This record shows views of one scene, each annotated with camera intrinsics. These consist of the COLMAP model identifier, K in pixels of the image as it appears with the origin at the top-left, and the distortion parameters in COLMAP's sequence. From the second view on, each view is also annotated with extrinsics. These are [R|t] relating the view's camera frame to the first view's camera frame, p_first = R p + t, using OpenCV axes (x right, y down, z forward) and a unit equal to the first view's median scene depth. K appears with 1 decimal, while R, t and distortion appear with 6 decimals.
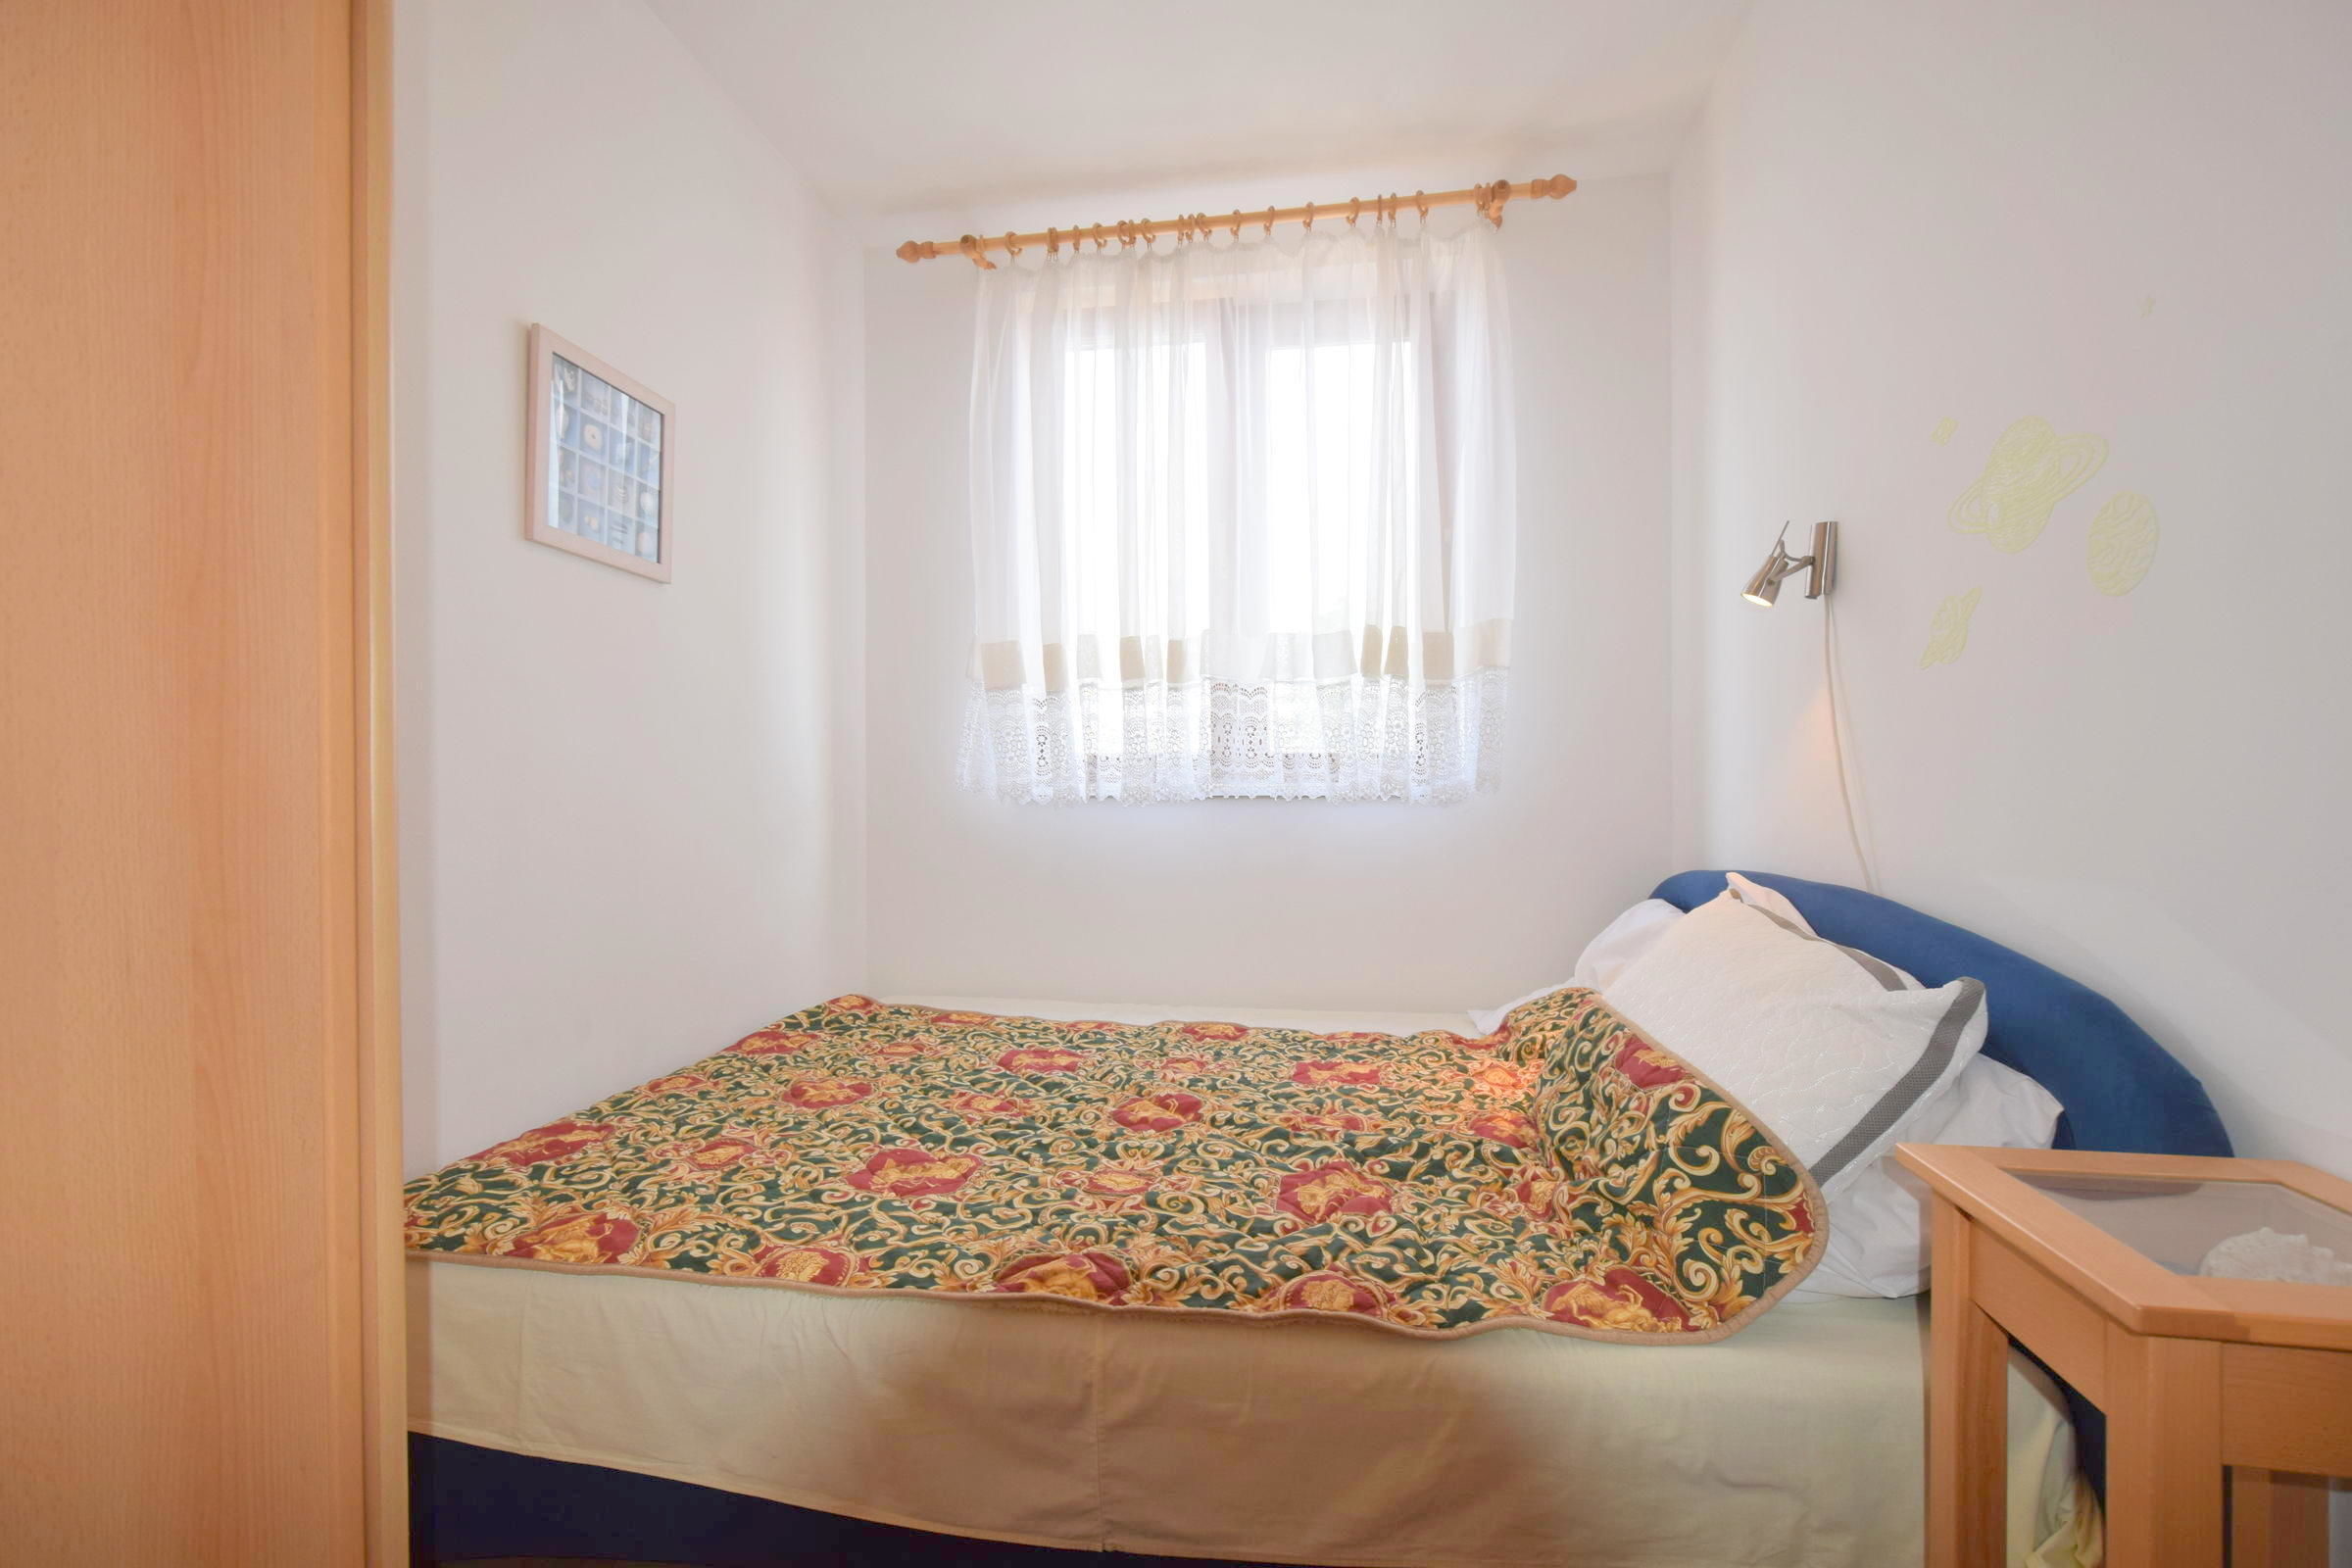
lens RADIAL K [[1099.7, 0, 1216.2], [0, 1099.7, 790.2], [0, 0, 1]] dist [0.006655, -0.010053]
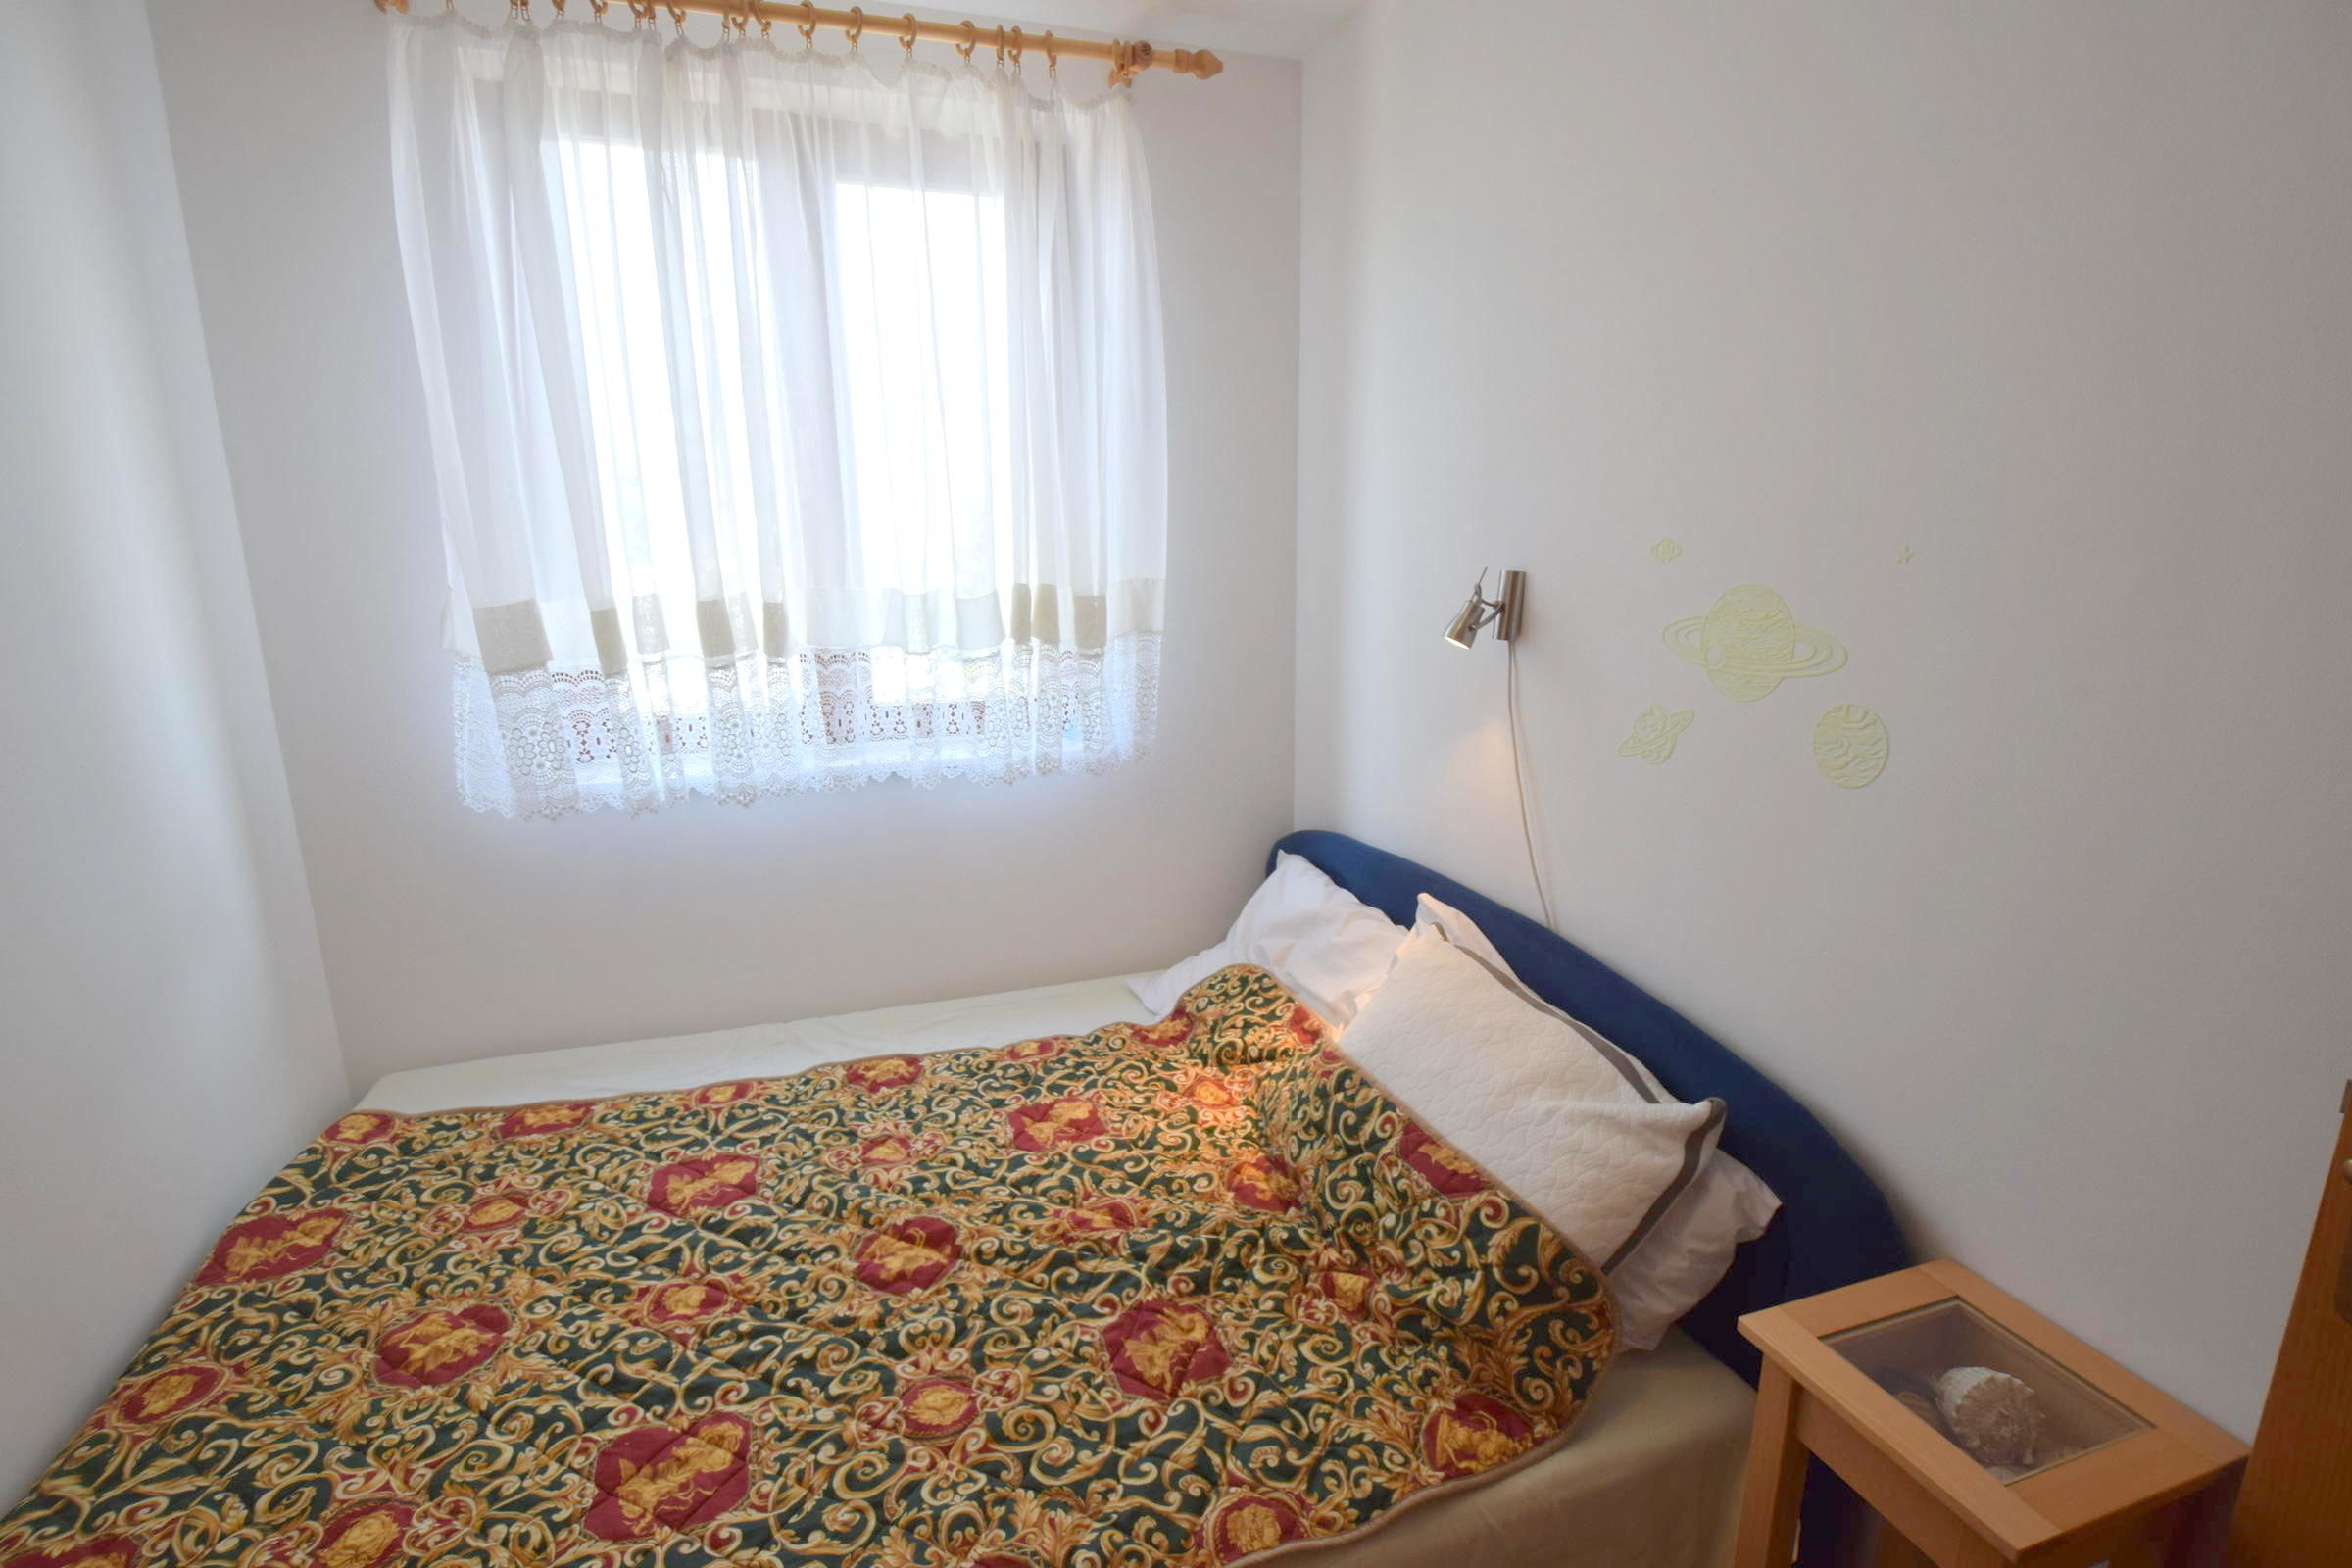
lens RADIAL K [[1122.2, 0, 1224.4], [0, 1122.2, 783.2], [0, 0, 1]] dist [0.014288, -0.019920]
pose [[0.873153, -0.101323, 0.476800, -0.257496], [-0.010977, 0.973822, 0.227045, -0.329402], [-0.487323, -0.203478, 0.849184, 0.207463]]
